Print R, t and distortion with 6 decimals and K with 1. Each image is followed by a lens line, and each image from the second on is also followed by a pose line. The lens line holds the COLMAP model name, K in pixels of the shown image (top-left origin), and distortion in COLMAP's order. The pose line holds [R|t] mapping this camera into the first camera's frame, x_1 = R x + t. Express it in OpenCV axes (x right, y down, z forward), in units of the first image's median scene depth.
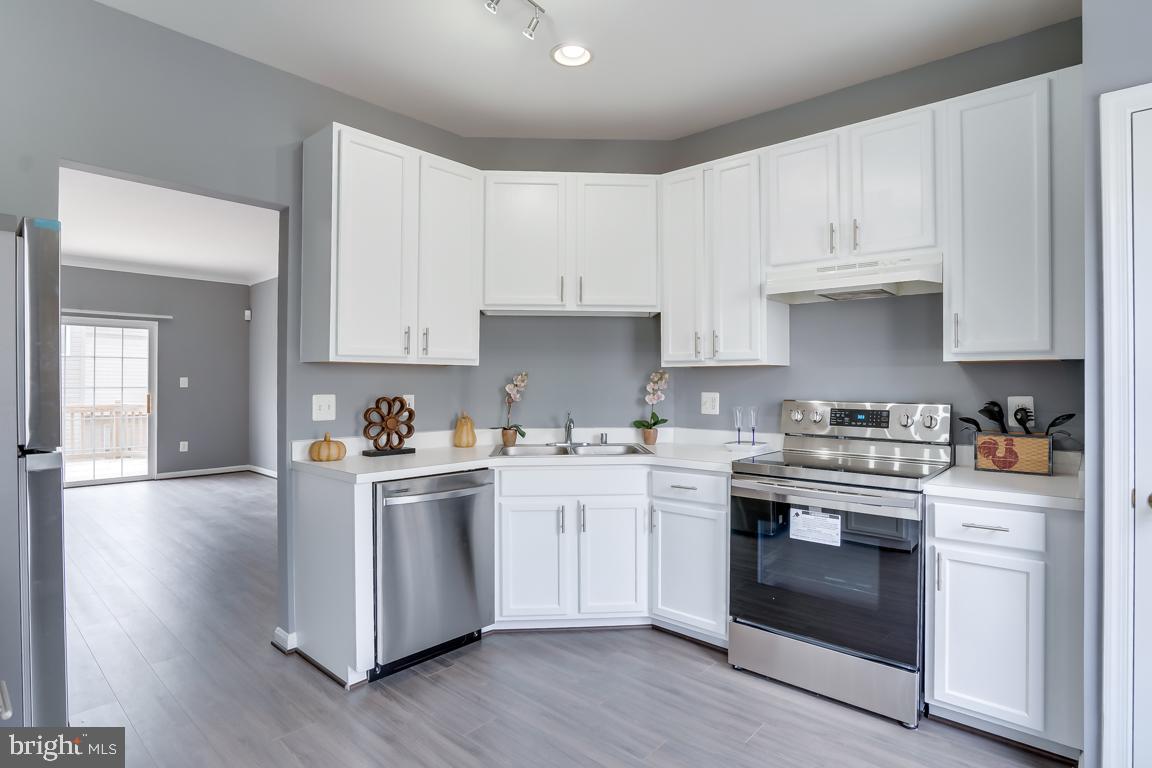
lens RADIAL K [[588.5, 0, 576.0], [0, 588.5, 384.0], [0, 0, 1]] dist [-0.000312, 0.000116]
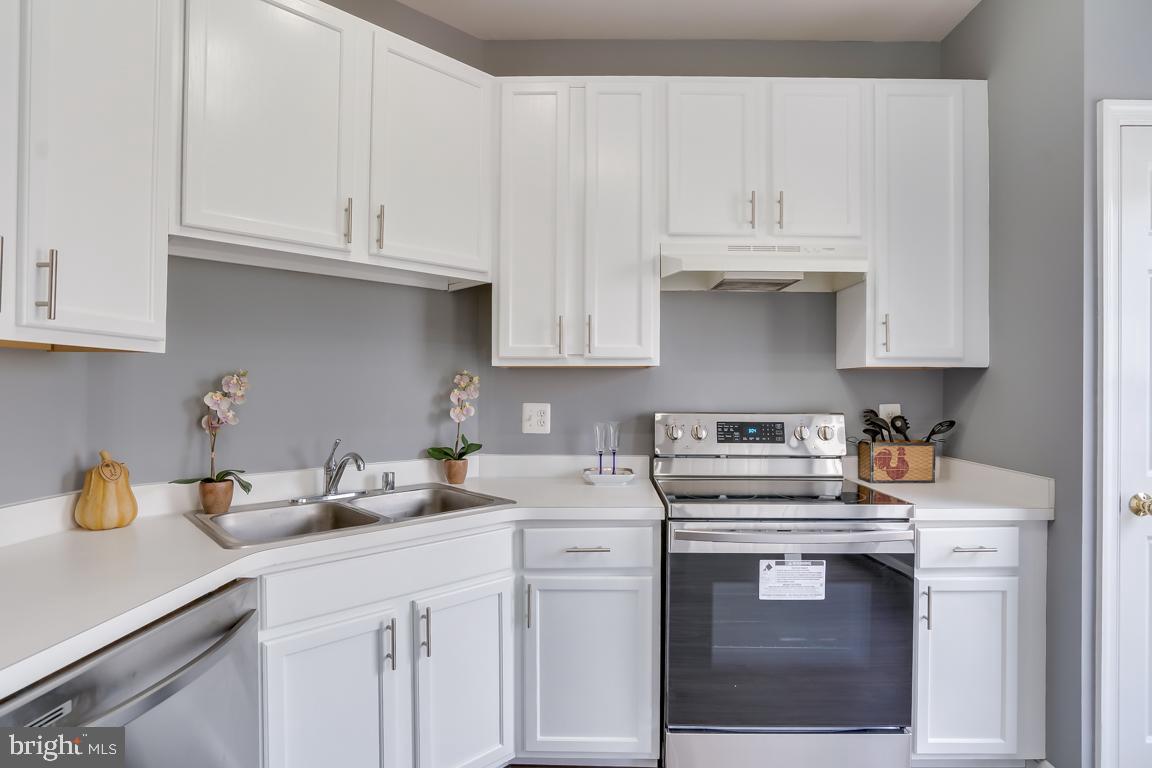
lens RADIAL K [[603.9, 0, 580.1], [0, 603.9, 390.6], [0, 0, 1]] dist [-0.029347, 0.001103]
pose [[0.761747, -0.000081, 0.647875, -0.239768], [-0.000352, 1.000000, 0.000540, -0.001703], [-0.647875, -0.000639, 0.761747, 0.461007]]
